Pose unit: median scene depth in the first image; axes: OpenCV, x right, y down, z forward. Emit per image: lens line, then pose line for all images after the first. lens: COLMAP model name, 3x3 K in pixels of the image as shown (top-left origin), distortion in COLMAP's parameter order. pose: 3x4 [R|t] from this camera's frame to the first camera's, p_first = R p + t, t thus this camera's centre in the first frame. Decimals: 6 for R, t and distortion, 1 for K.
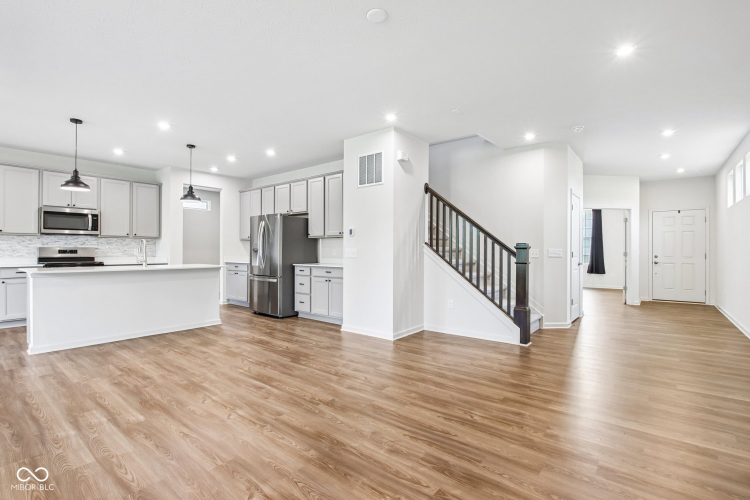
lens RADIAL K [[352.0, 0, 374.1], [0, 352.0, 247.5], [0, 0, 1]] dist [-0.014890, 0.000820]
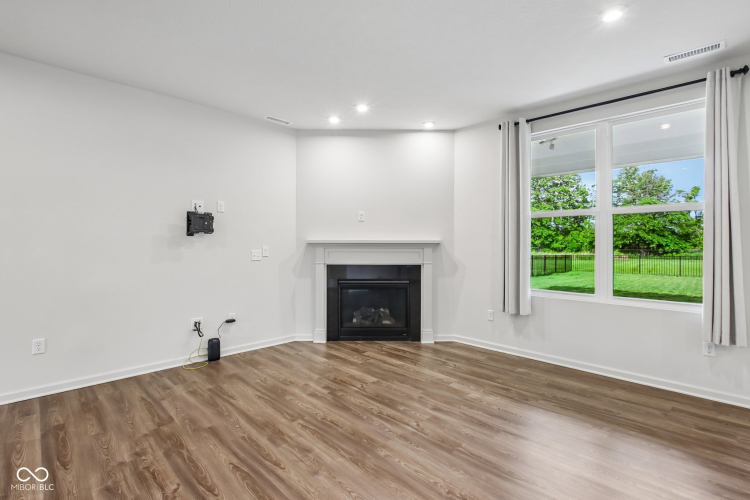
lens RADIAL K [[349.0, 0, 374.7], [0, 349.0, 244.8], [0, 0, 1]] dist [-0.024175, 0.000118]
pose [[-0.994433, -0.005845, 0.105211, -0.134172], [-0.006673, 0.999949, -0.007520, -0.021496], [-0.105162, -0.008181, -0.994422, 1.052435]]
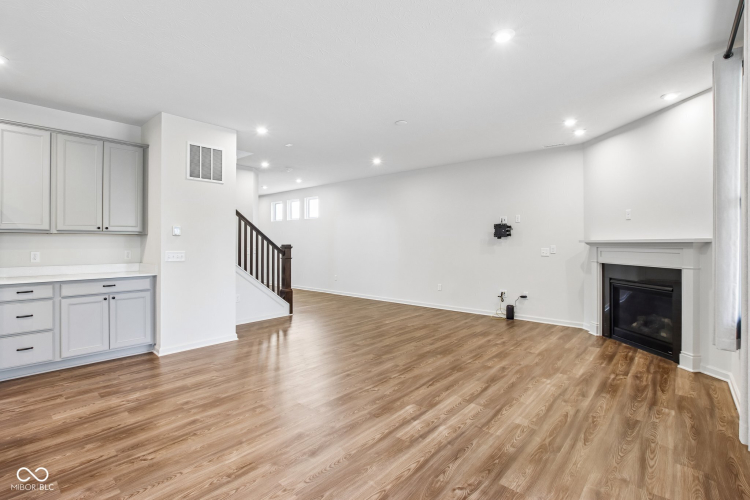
lens RADIAL K [[351.9, 0, 373.5], [0, 351.9, 239.6], [0, 0, 1]] dist [-0.017424, -0.000063]
pose [[0.036908, 0.007805, 0.999288, -1.119302], [-0.010355, 0.999919, -0.007427, -0.027791], [-0.999265, -0.010074, 0.036986, 0.666052]]
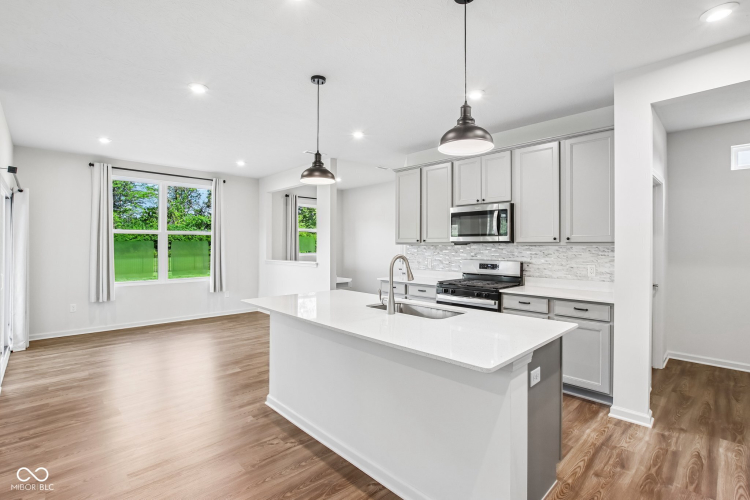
lens RADIAL K [[352.0, 0, 374.1], [0, 352.0, 247.5], [0, 0, 1]] dist [-0.014890, 0.000820]
pose [[-0.123482, 0.003758, -0.992340, -0.225438], [0.008047, 0.999964, 0.002786, -0.046841], [0.992314, -0.007641, -0.123508, 1.326000]]
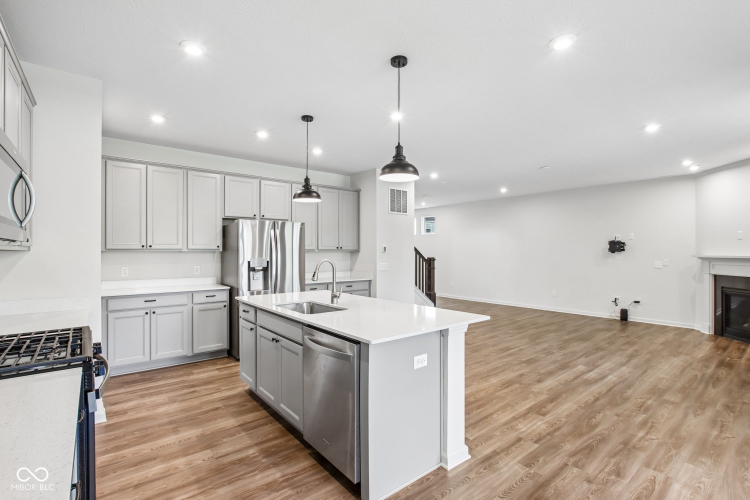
lens RADIAL K [[349.2, 0, 375.0], [0, 349.2, 250.0], [0, 0, 1]] dist [-0.014171, 0.001565]
pose [[0.204796, 0.001659, 0.978803, -1.600207], [-0.010157, 0.999948, 0.000430, -0.053633], [-0.978752, -0.010029, 0.204803, 1.024826]]
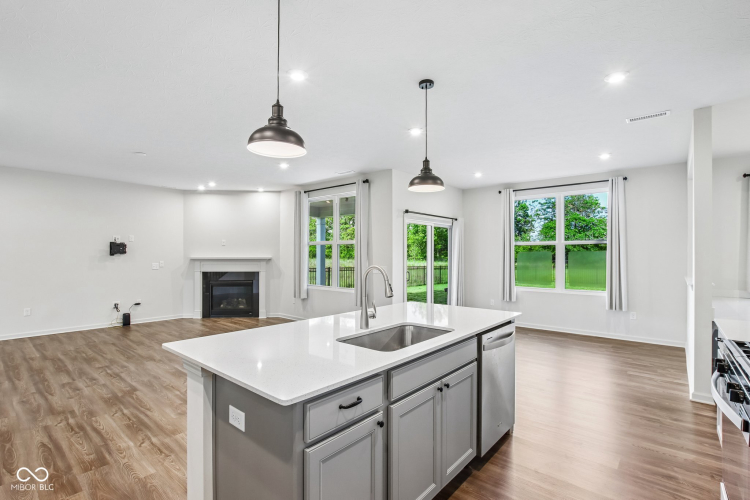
lens RADIAL K [[356.3, 0, 372.1], [0, 356.3, 255.3], [0, 0, 1]] dist [-0.014764, 0.000968]
pose [[-0.999363, -0.004880, 0.035356, -0.868767], [-0.005190, 0.999949, -0.008667, -0.042147], [-0.035312, -0.008845, -0.999337, 1.851372]]
